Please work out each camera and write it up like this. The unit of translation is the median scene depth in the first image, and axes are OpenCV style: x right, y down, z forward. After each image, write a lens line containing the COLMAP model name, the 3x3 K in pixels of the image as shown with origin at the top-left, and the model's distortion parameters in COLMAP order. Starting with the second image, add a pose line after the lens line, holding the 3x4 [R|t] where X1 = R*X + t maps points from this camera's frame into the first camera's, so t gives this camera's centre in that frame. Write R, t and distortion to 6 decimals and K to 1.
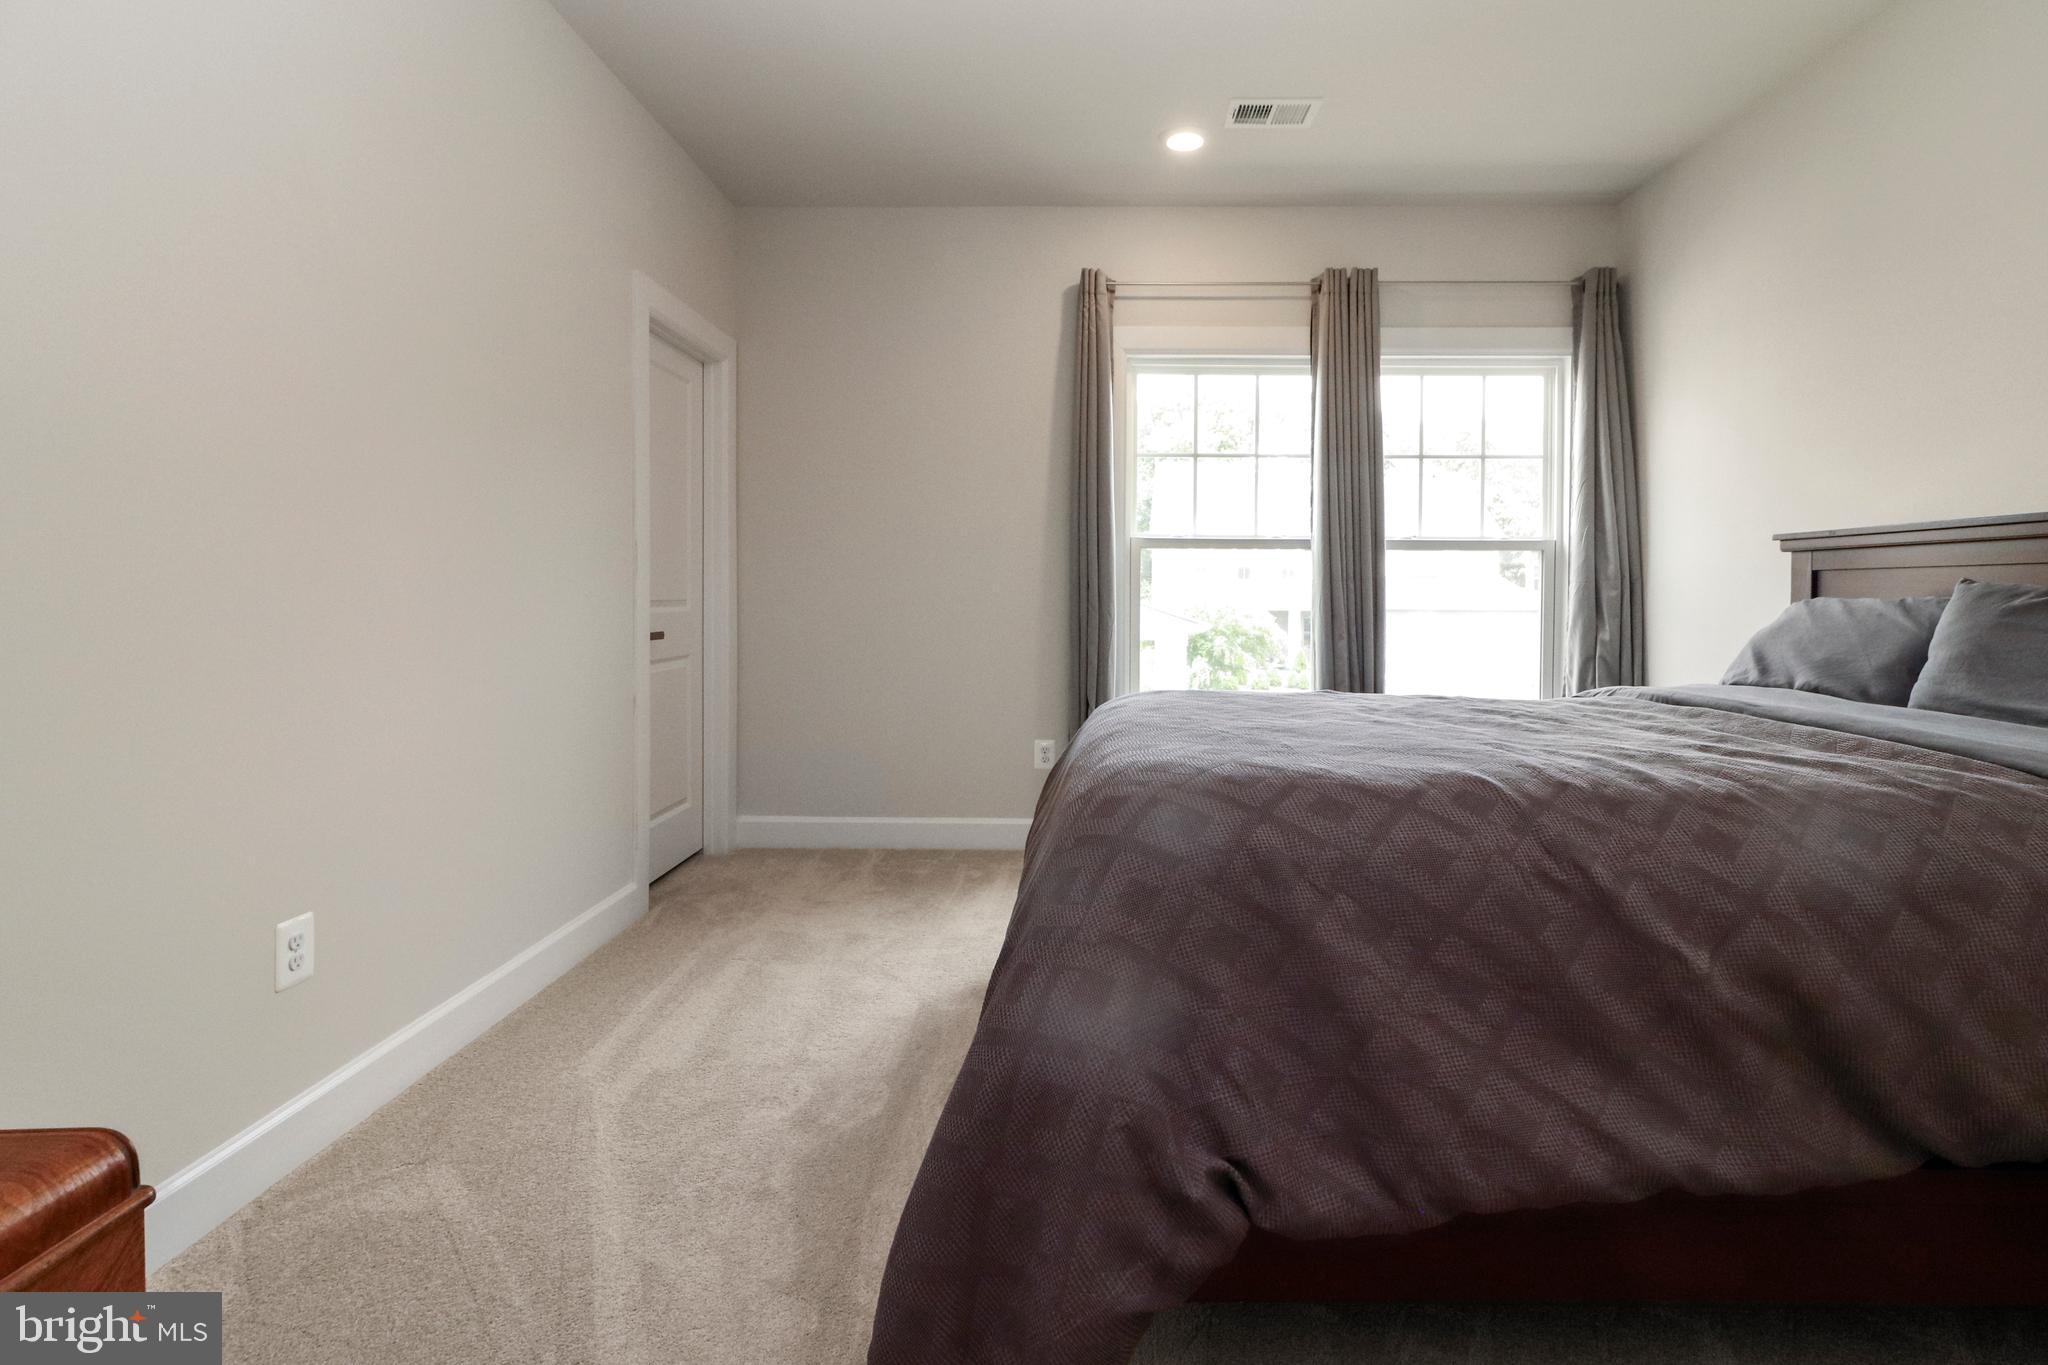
lens RADIAL K [[930.3, 0, 1032.7], [0, 930.3, 620.1], [0, 0, 1]] dist [0.000196, 0.000167]
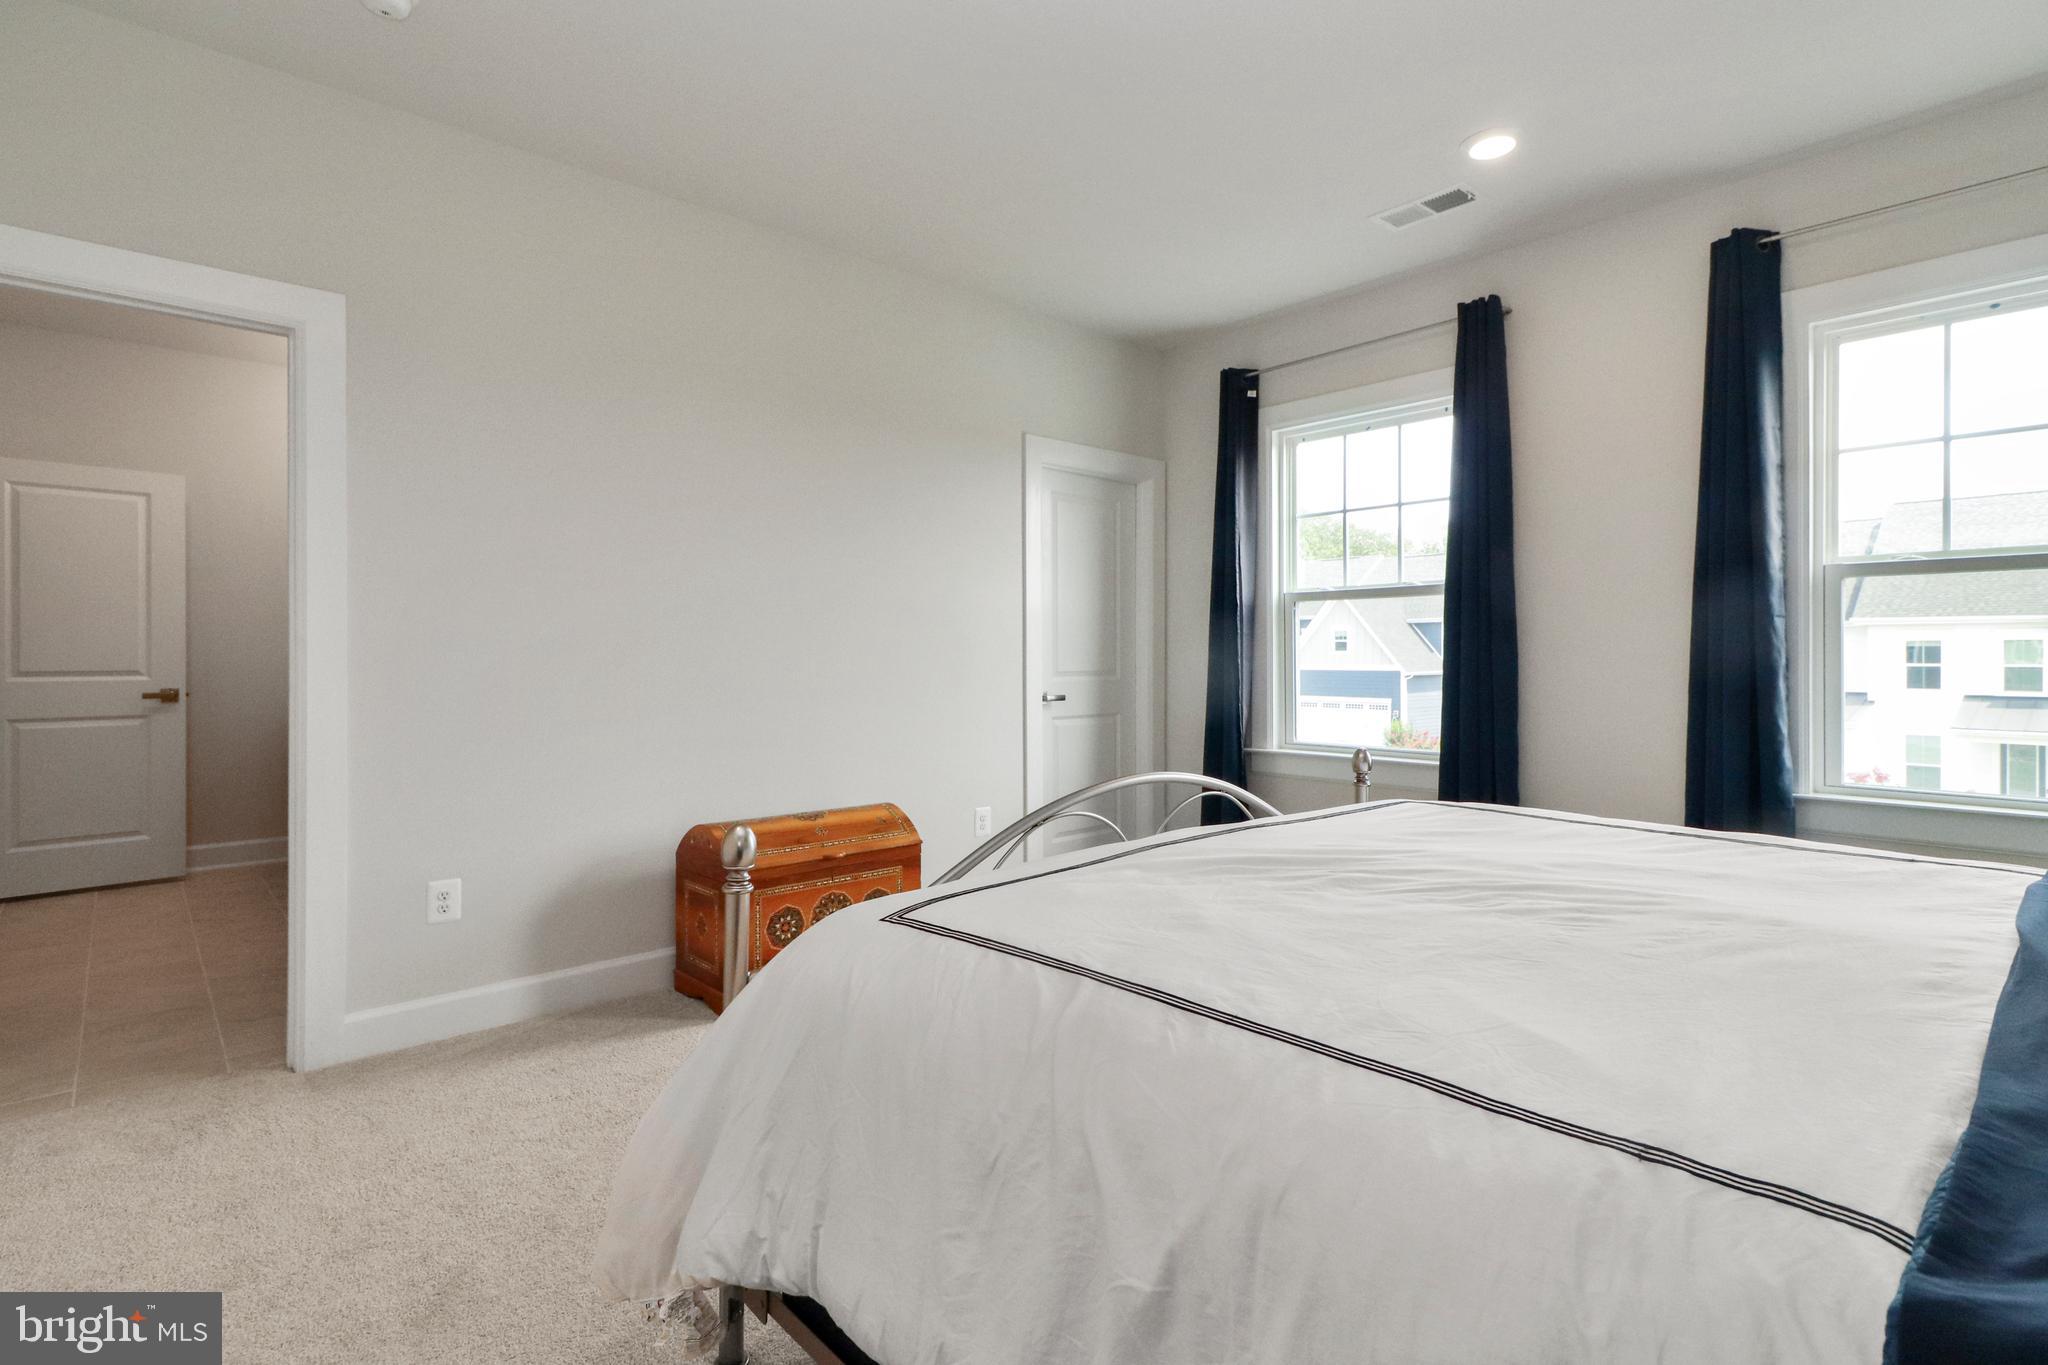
lens RADIAL K [[981.5, 0, 1011.8], [0, 981.5, 670.3], [0, 0, 1]] dist [0.002632, 0.001455]
pose [[0.689458, -0.001740, -0.724323, 0.731130], [-0.004152, 0.999971, -0.006354, 0.013440], [0.724313, 0.007388, 0.689431, -0.045812]]
